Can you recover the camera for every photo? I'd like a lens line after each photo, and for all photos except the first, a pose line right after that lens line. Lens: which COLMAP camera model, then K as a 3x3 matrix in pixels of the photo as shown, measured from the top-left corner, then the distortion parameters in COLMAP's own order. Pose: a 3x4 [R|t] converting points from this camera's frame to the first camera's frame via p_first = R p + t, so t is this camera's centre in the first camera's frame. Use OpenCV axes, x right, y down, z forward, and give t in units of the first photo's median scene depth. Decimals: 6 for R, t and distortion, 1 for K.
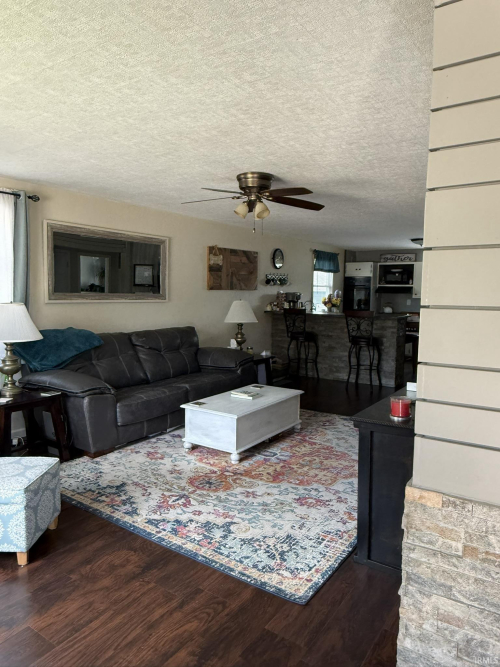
lens RADIAL K [[469.0, 0, 250.2], [0, 469.0, 335.6], [0, 0, 1]] dist [-0.000131, 0.001285]
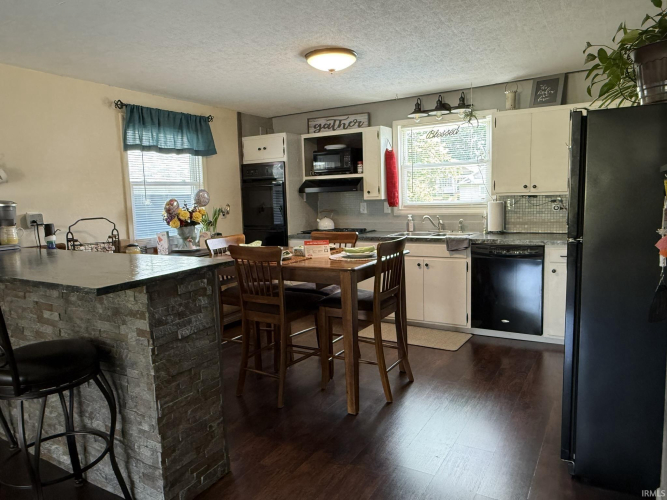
lens RADIAL K [[469.0, 0, 329.7], [0, 469.0, 247.4], [0, 0, 1]] dist [-0.000131, 0.001285]
pose [[0.997424, -0.049225, 0.052179, 0.708631], [0.048341, 0.998668, 0.018065, -0.099696], [-0.052999, -0.015496, 0.998474, 1.250743]]
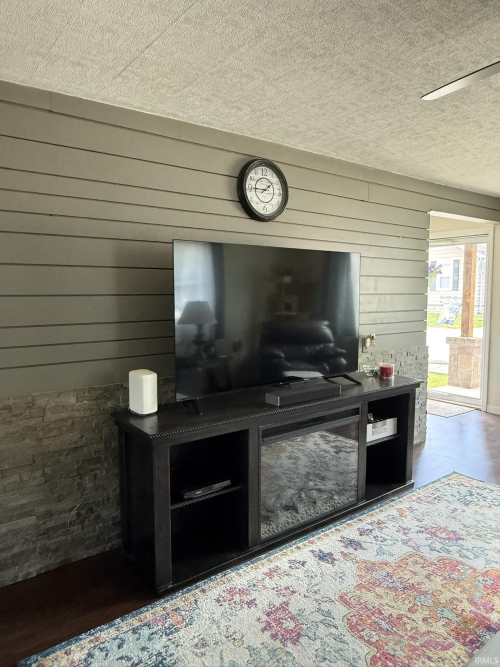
lens RADIAL K [[469.0, 0, 247.6], [0, 469.0, 333.5], [0, 0, 1]] dist [-0.000131, 0.001285]
pose [[-0.951702, -0.035243, 0.304993, 0.176756], [0.023683, 0.982003, 0.187373, -0.143329], [-0.306108, 0.185546, -0.933740, 1.482095]]
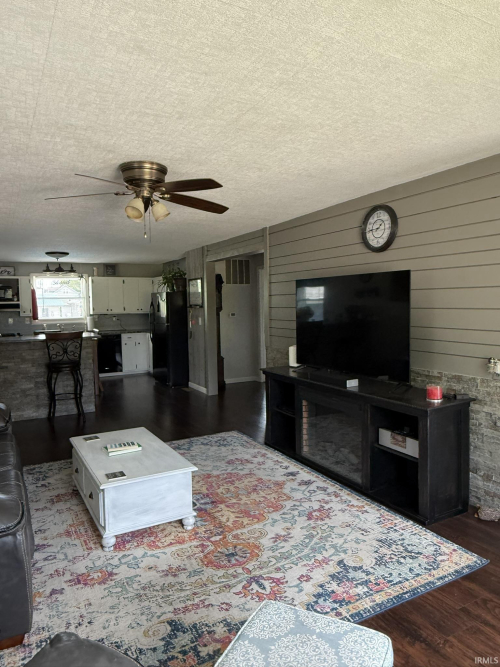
lens RADIAL K [[469.0, 0, 251.5], [0, 469.0, 336.5], [0, 0, 1]] dist [-0.000131, 0.001285]
pose [[0.450499, -0.082291, 0.888976, -0.647812], [0.109865, 0.993285, 0.036271, -0.065213], [-0.885991, 0.081327, 0.456515, 0.507899]]
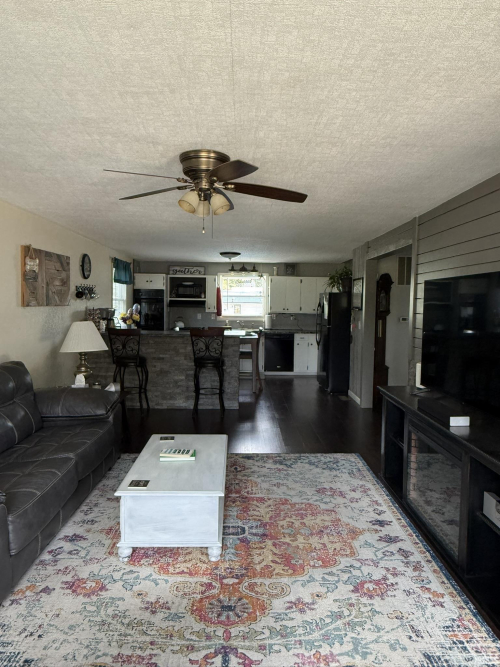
lens RADIAL K [[469.0, 0, 251.5], [0, 469.0, 334.1], [0, 0, 1]] dist [-0.000131, 0.001285]
pose [[0.812520, -0.037735, 0.581710, -0.374100], [0.052071, 0.998612, -0.007952, -0.054522], [-0.580603, 0.036751, 0.813357, 0.377463]]
